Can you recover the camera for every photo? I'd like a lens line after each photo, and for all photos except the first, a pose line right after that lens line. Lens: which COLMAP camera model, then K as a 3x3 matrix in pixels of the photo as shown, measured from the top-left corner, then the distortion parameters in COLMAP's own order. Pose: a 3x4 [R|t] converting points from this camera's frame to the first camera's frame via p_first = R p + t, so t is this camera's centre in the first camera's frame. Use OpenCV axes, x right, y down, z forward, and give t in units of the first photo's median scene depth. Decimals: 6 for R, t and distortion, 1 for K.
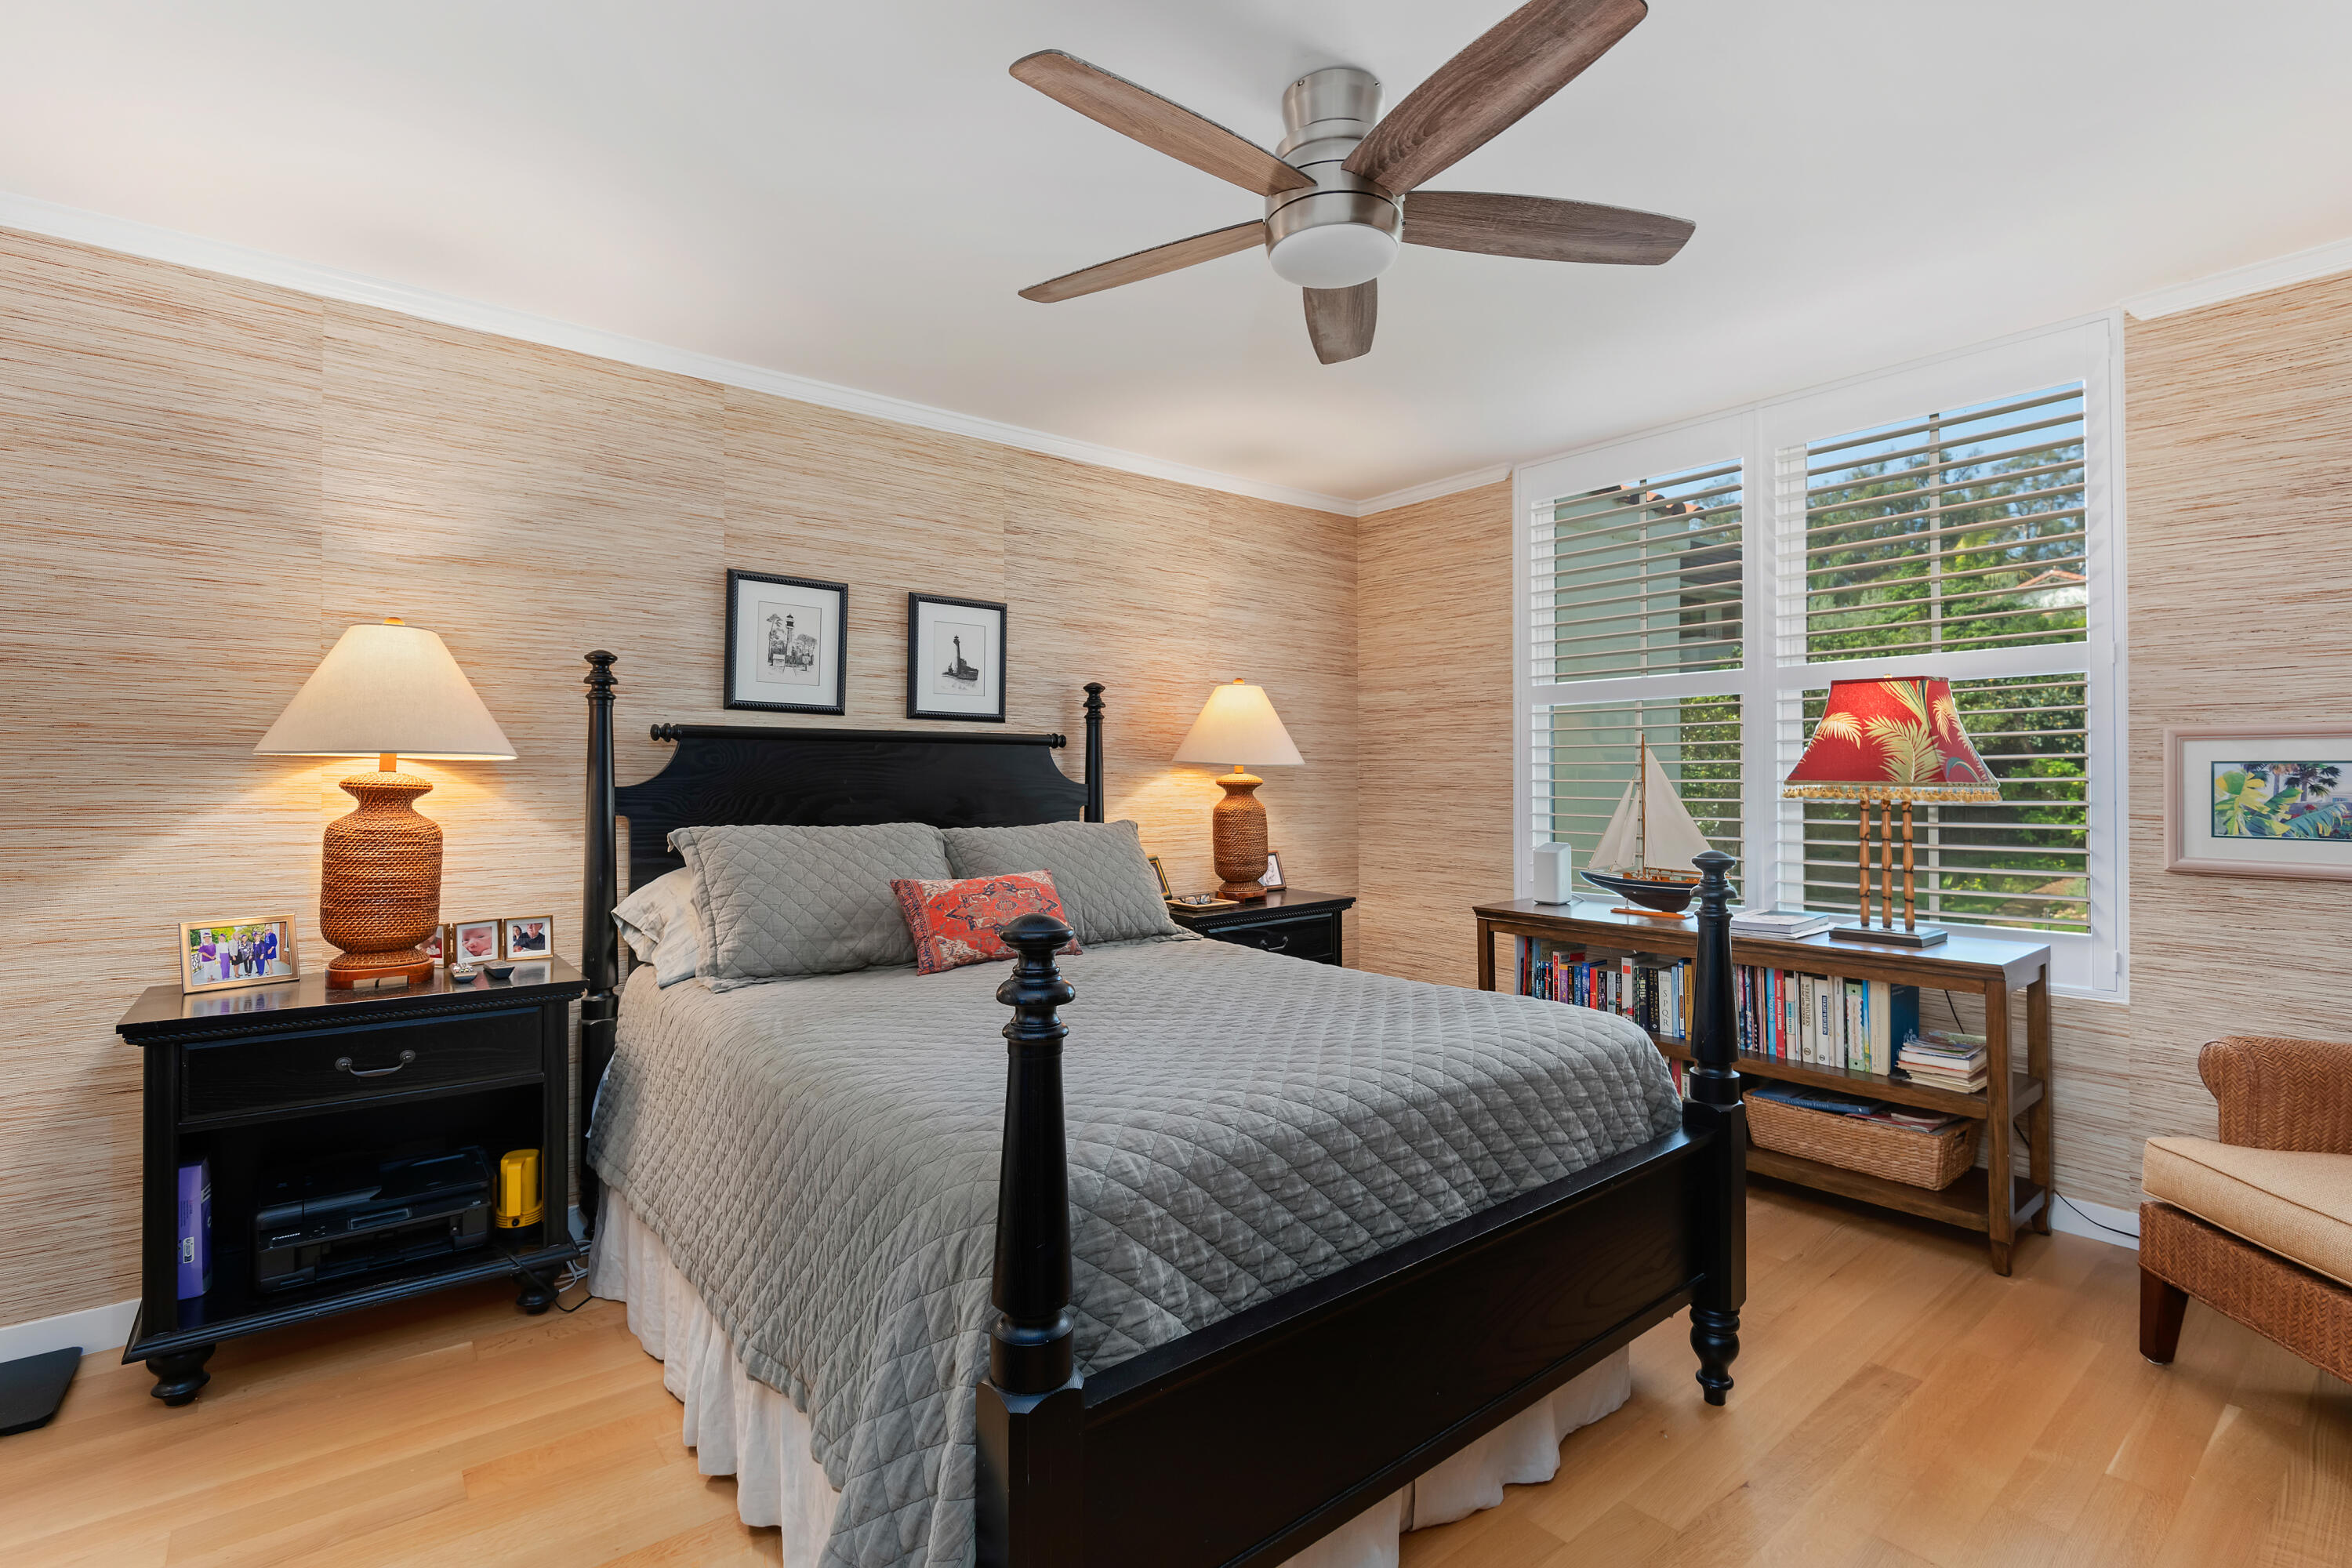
lens RADIAL K [[1101.0, 0, 1181.2], [0, 1101.0, 769.0], [0, 0, 1]] dist [0.000219, -0.000311]
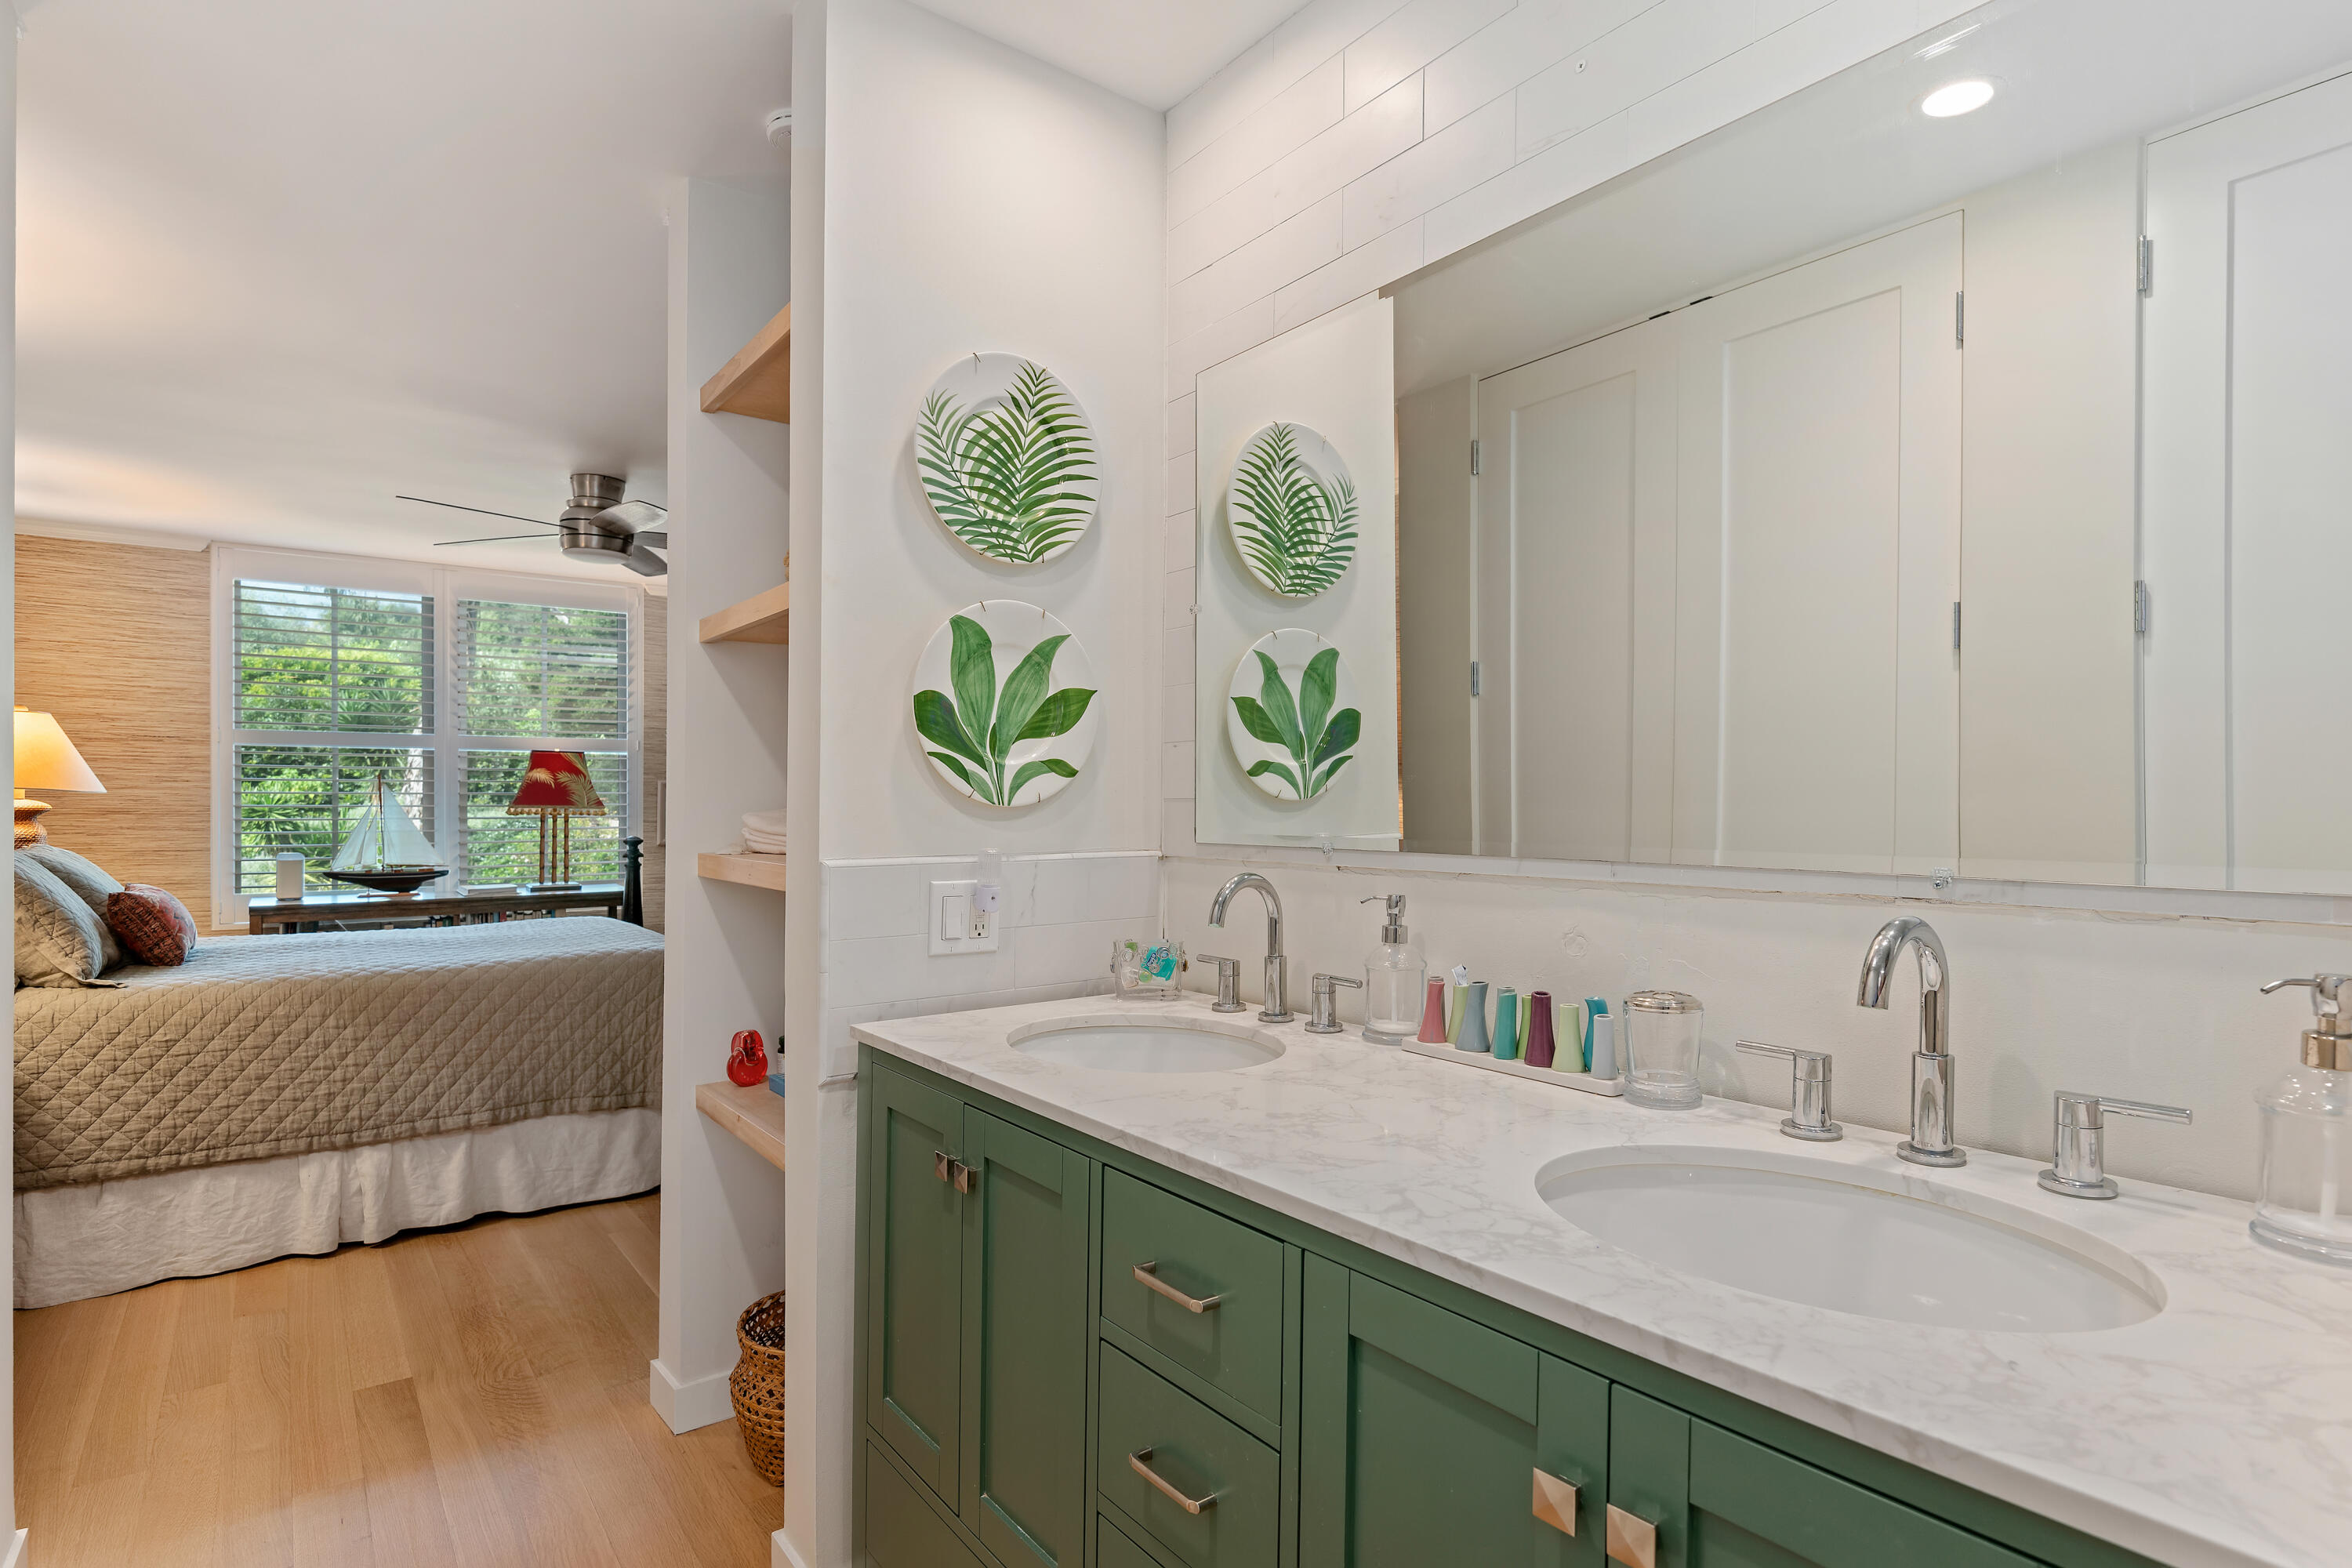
lens RADIAL K [[1208.3, 0, 1178.3], [0, 1208.3, 795.4], [0, 0, 1]] dist [0.007730, -0.000531]
pose [[0.038181, 0.008885, 0.999231, -0.943890], [-0.007871, 0.999932, -0.008590, 0.002015], [-0.999240, -0.007537, 0.038248, -0.097049]]
